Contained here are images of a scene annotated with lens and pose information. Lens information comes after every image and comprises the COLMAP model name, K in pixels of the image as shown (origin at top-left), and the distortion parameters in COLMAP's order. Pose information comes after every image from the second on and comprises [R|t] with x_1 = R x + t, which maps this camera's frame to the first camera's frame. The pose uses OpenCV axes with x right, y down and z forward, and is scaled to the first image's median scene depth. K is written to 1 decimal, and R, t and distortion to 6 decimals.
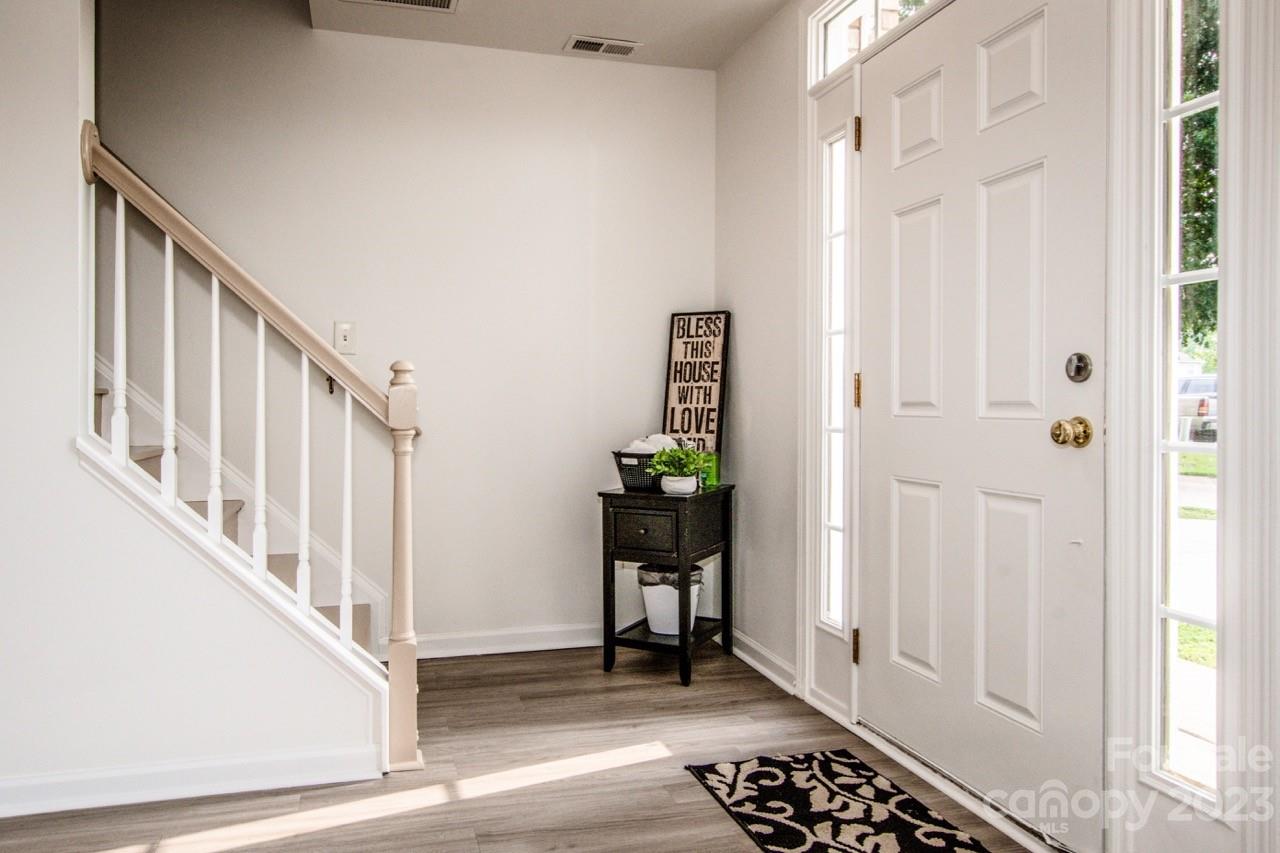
lens RADIAL K [[838.4, 0, 642.2], [0, 838.4, 406.9], [0, 0, 1]] dist [0.001790, 0.002841]
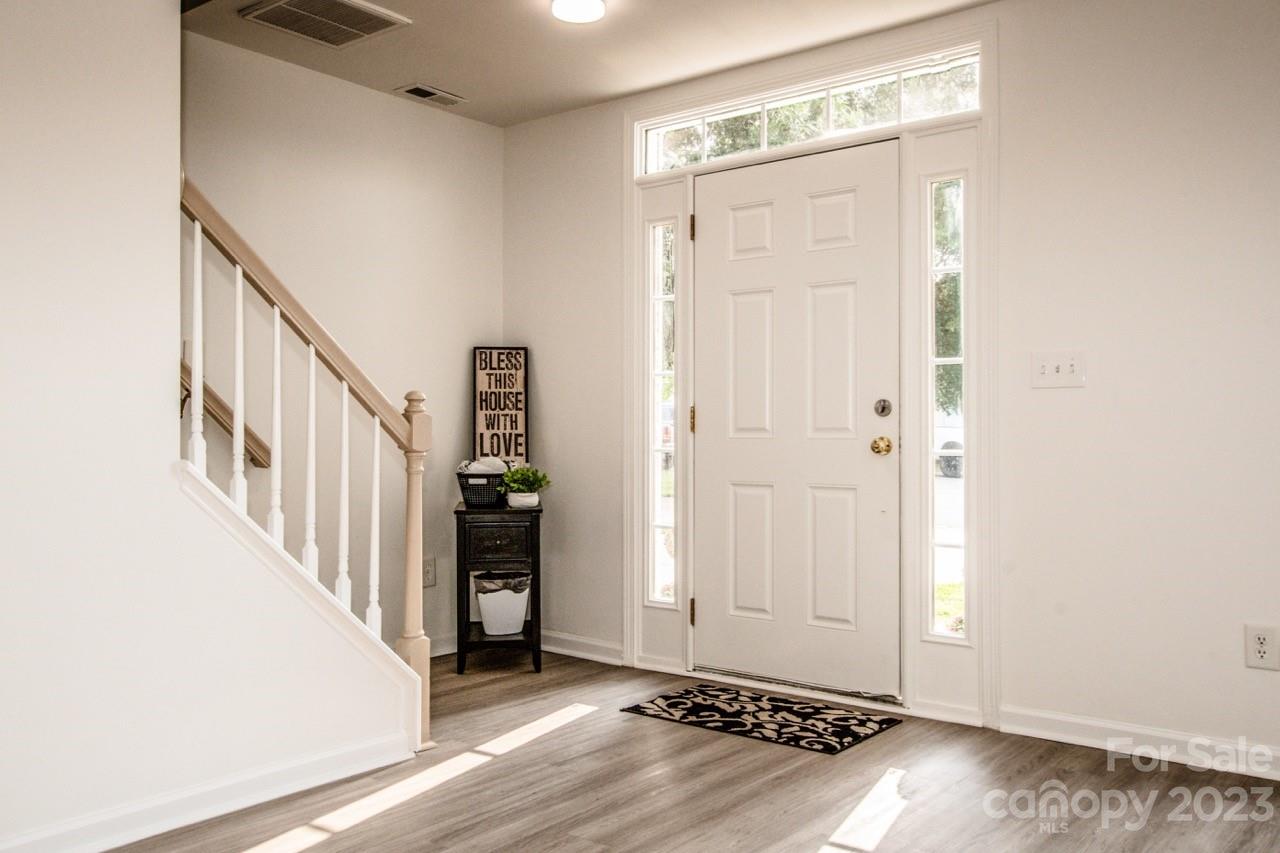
lens RADIAL K [[1033.2, 0, 640.0], [0, 1033.2, 426.5], [0, 0, 1]] dist [-0.003096, -0.000118]
pose [[0.806163, 0.002568, 0.591687, -0.606872], [0.003025, 0.999960, -0.008461, 0.004049], [-0.591685, 0.008611, 0.806123, -0.213592]]
